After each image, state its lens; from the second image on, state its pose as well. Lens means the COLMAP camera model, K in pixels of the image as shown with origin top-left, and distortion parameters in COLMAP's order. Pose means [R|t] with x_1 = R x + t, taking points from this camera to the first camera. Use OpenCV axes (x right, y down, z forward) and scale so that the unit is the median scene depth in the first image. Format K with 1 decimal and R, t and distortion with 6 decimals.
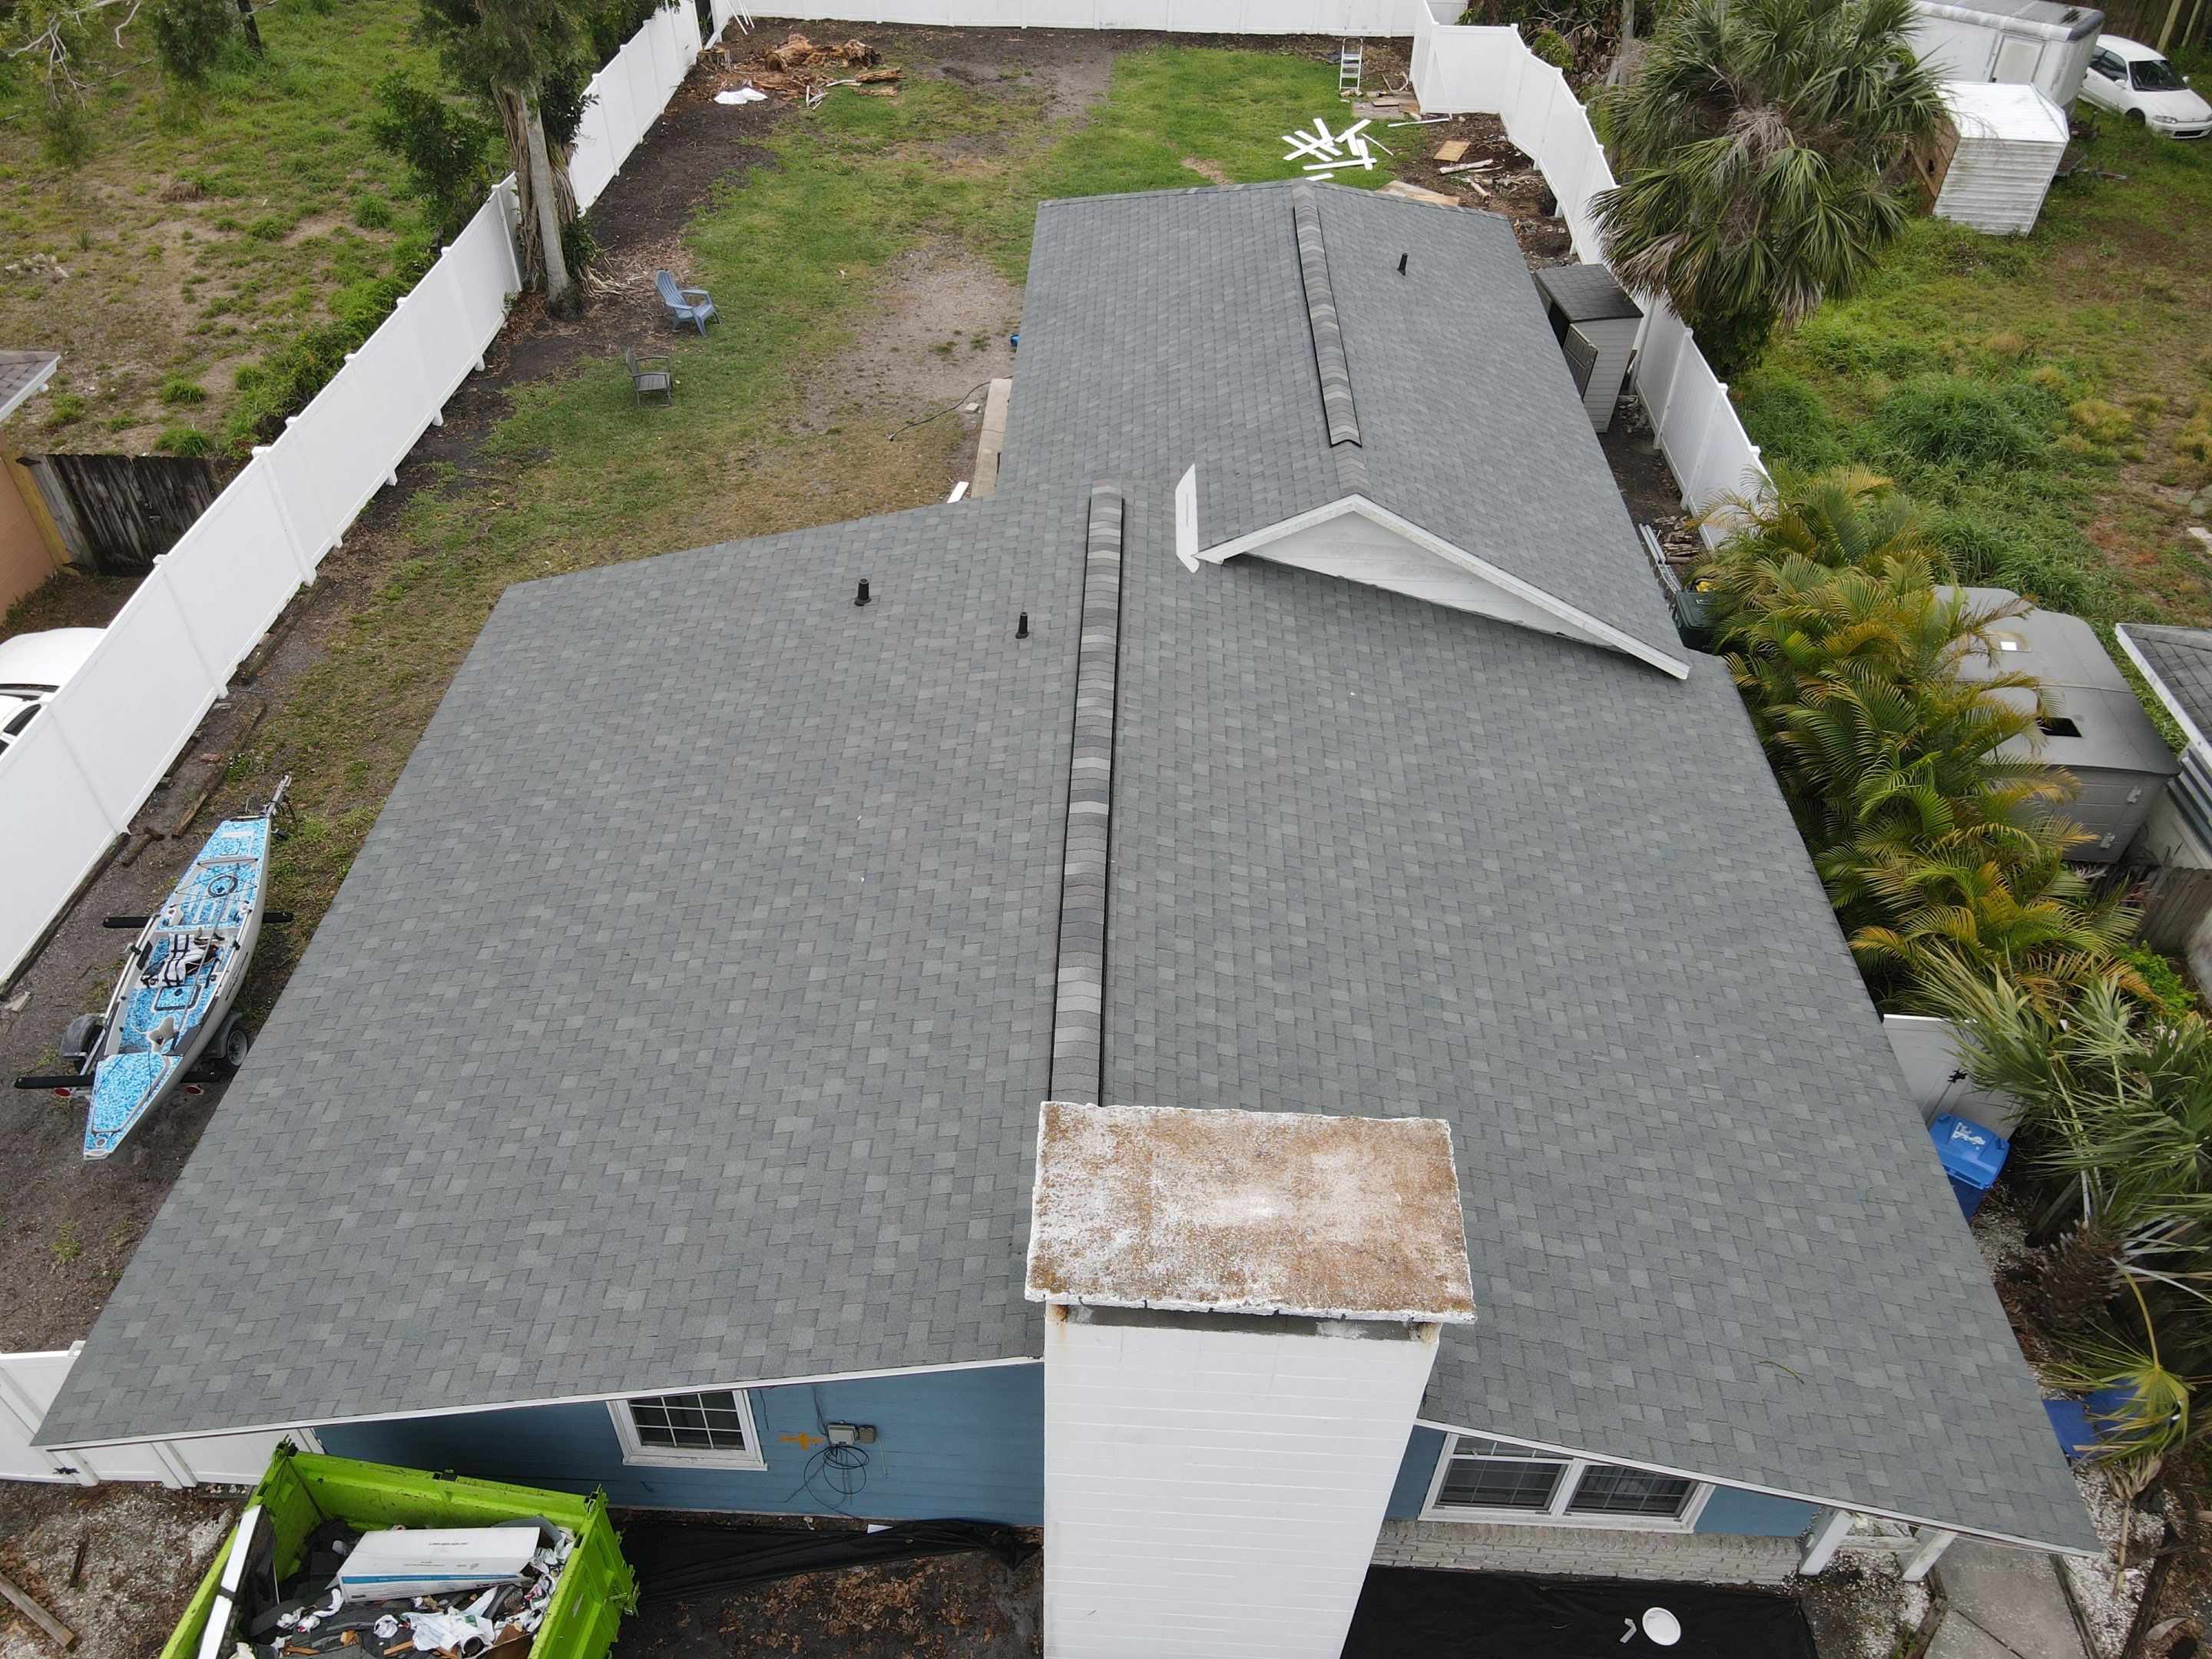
lens RADIAL K [[1628.1, 0, 1079.9], [0, 1628.1, 821.9], [0, 0, 1]] dist [0.001726, 0.013415]
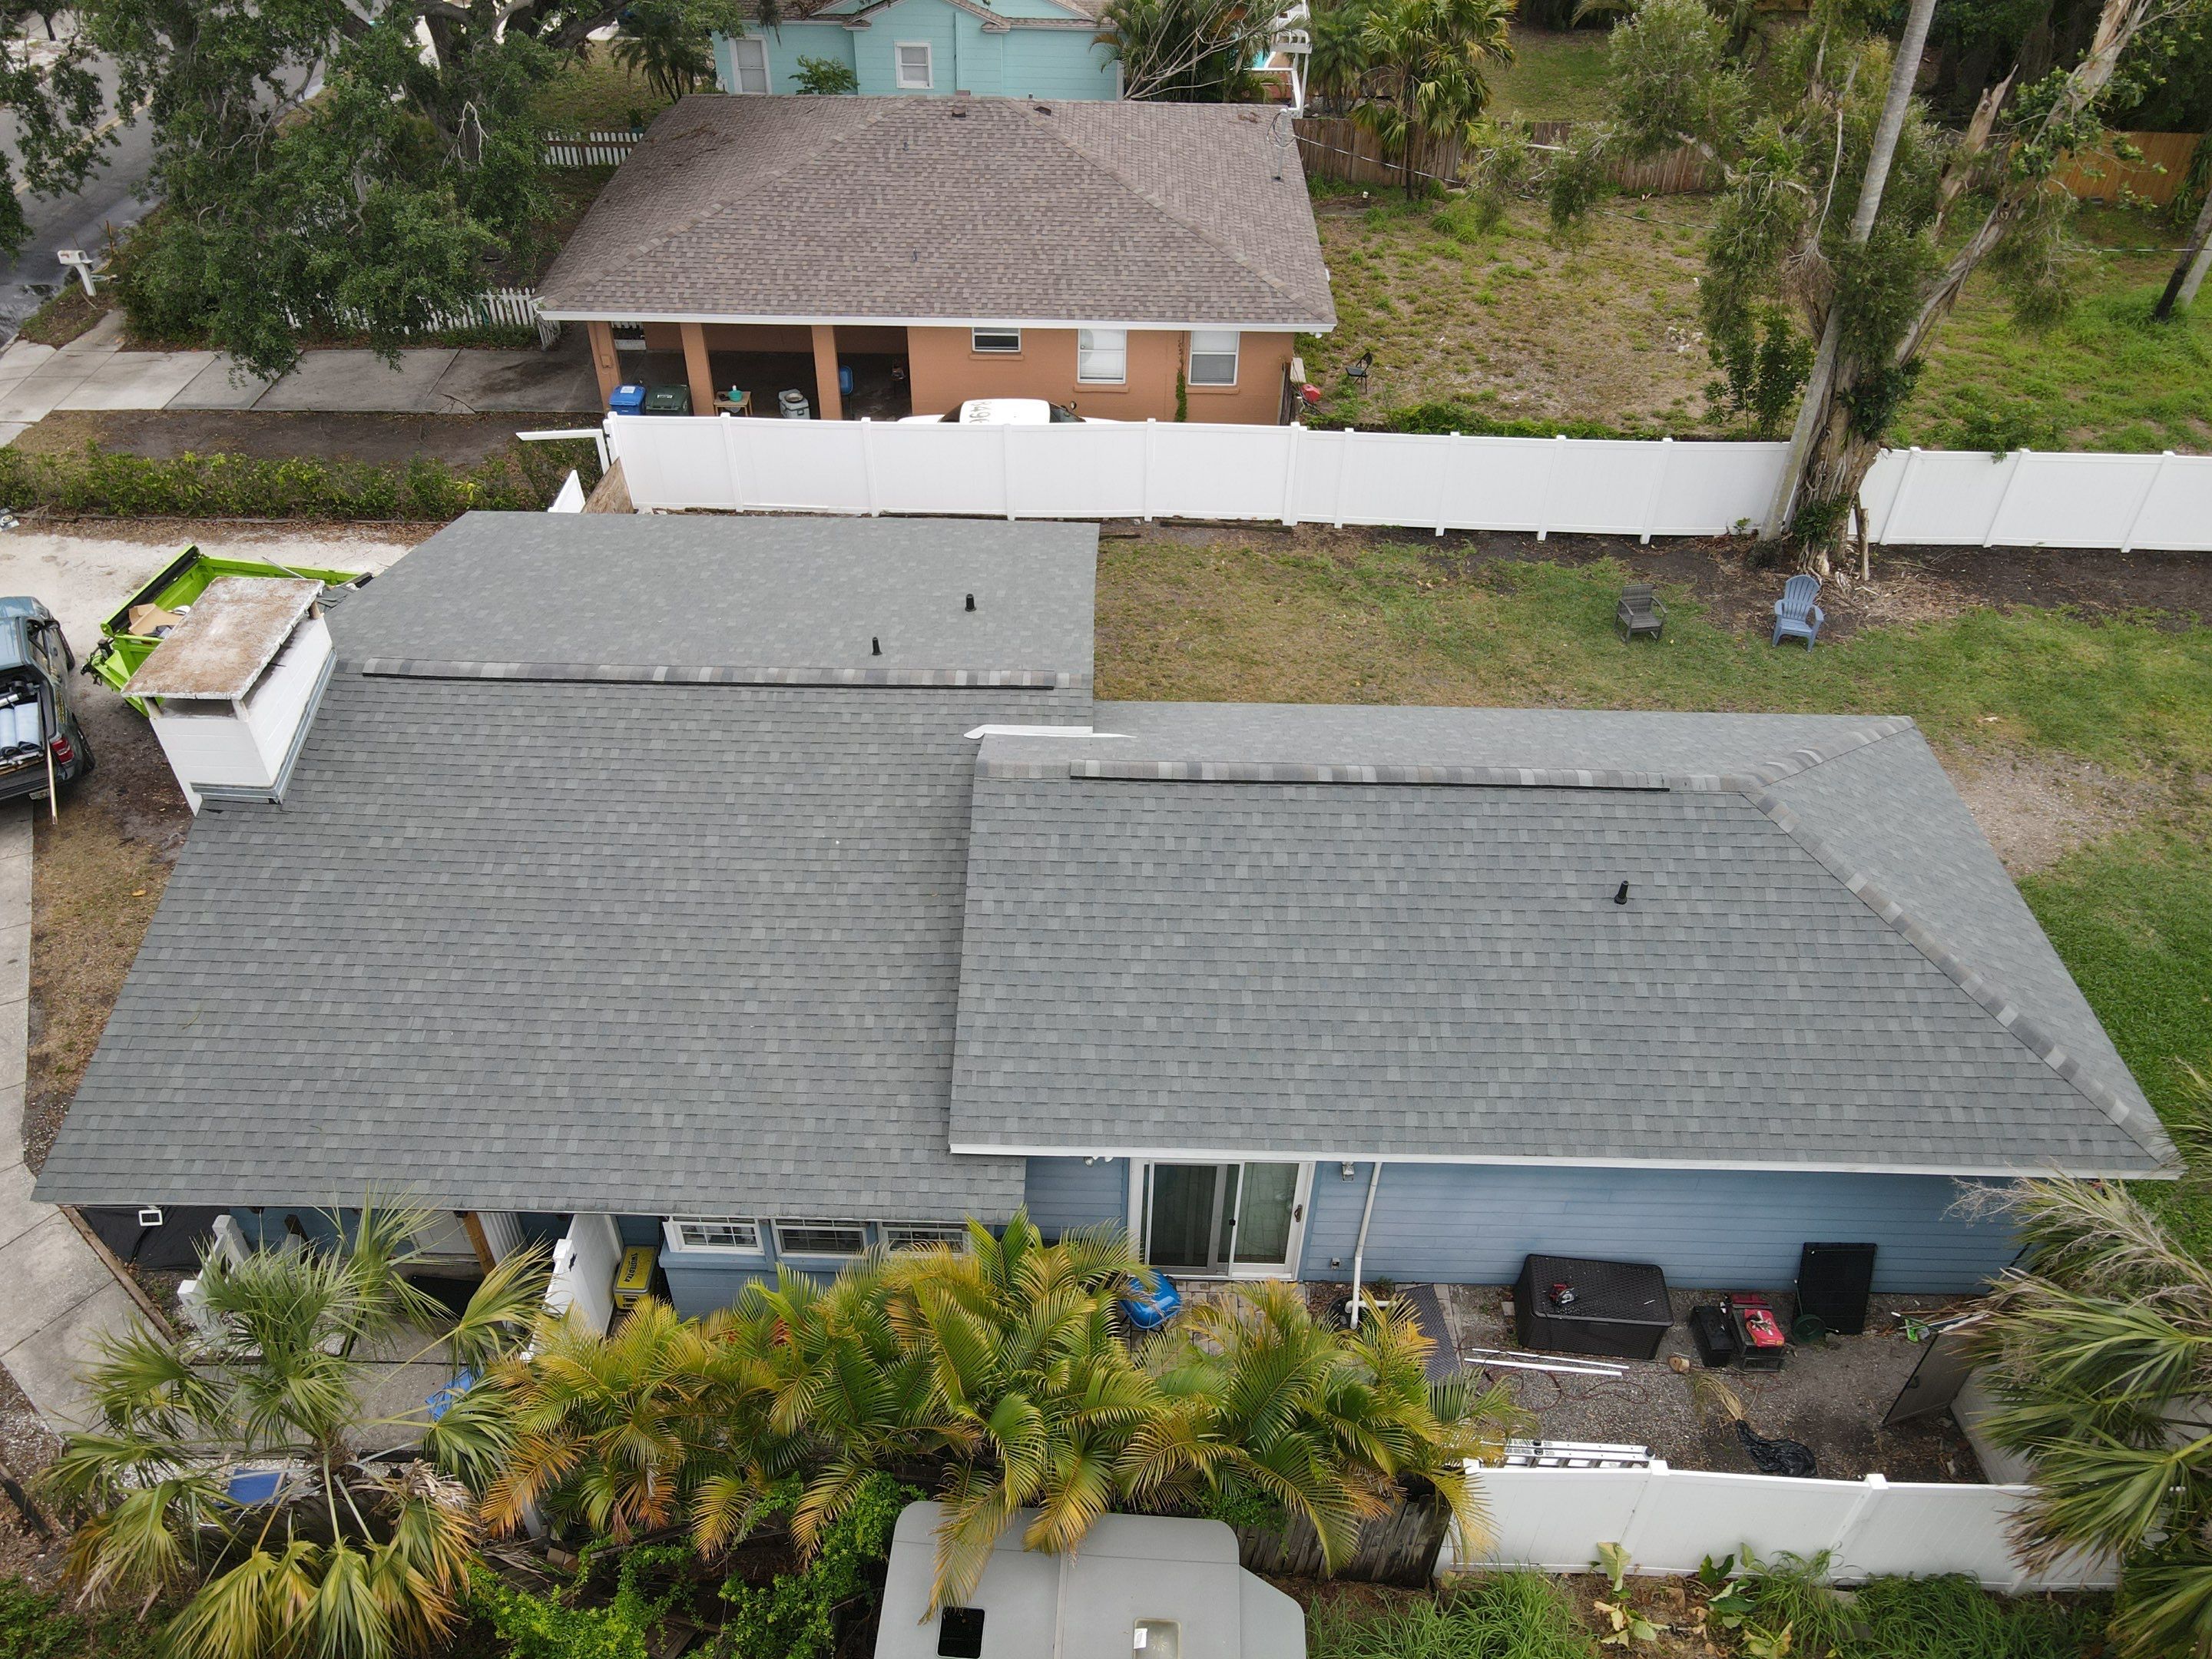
lens RADIAL K [[1628.1, 0, 1071.4], [0, 1628.1, 804.2], [0, 0, 1]] dist [0.001726, 0.013415]
pose [[0.012718, 0.625798, -0.779882, 1.207158], [-0.669187, 0.584861, 0.458395, -0.843630], [0.742985, 0.516057, 0.426214, 0.662188]]
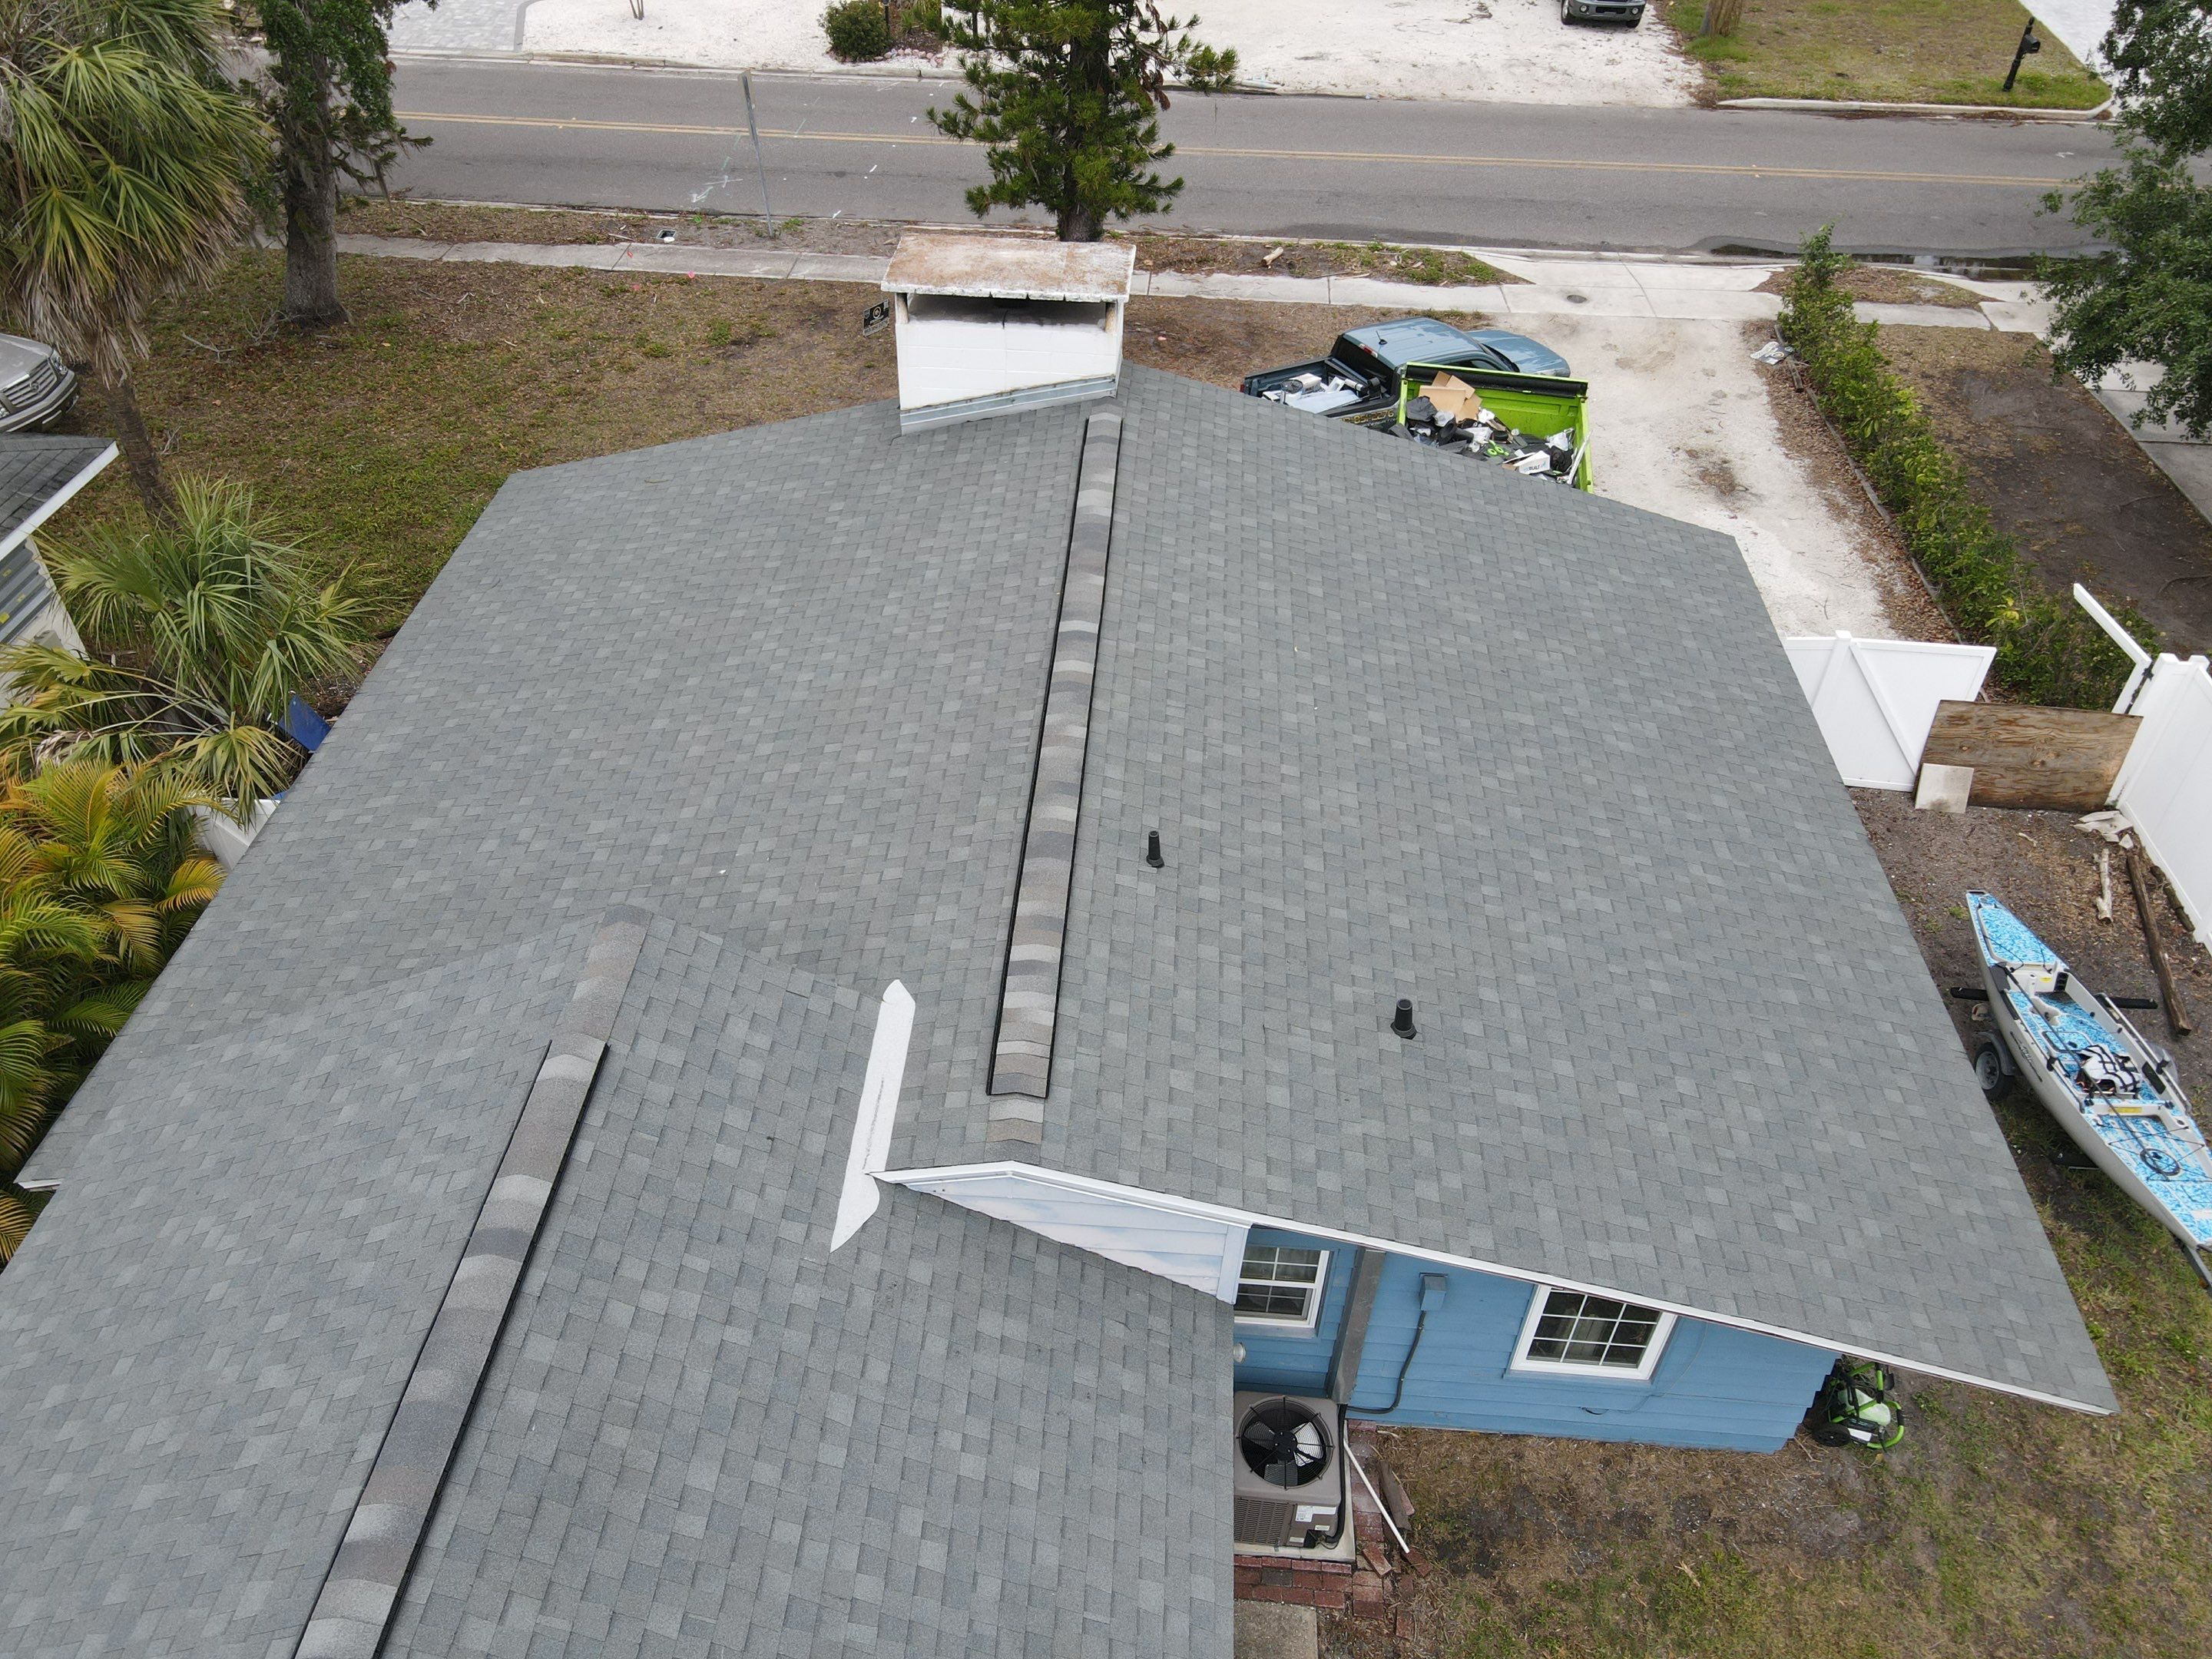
lens RADIAL K [[1628.1, 0, 1078.3], [0, 1628.1, 819.9], [0, 0, 1]] dist [0.001726, 0.013415]
pose [[-0.999013, -0.044314, 0.003060, -0.001532], [-0.002757, 0.130610, 0.991430, -0.930270], [-0.044334, 0.990443, -0.130604, 1.180305]]
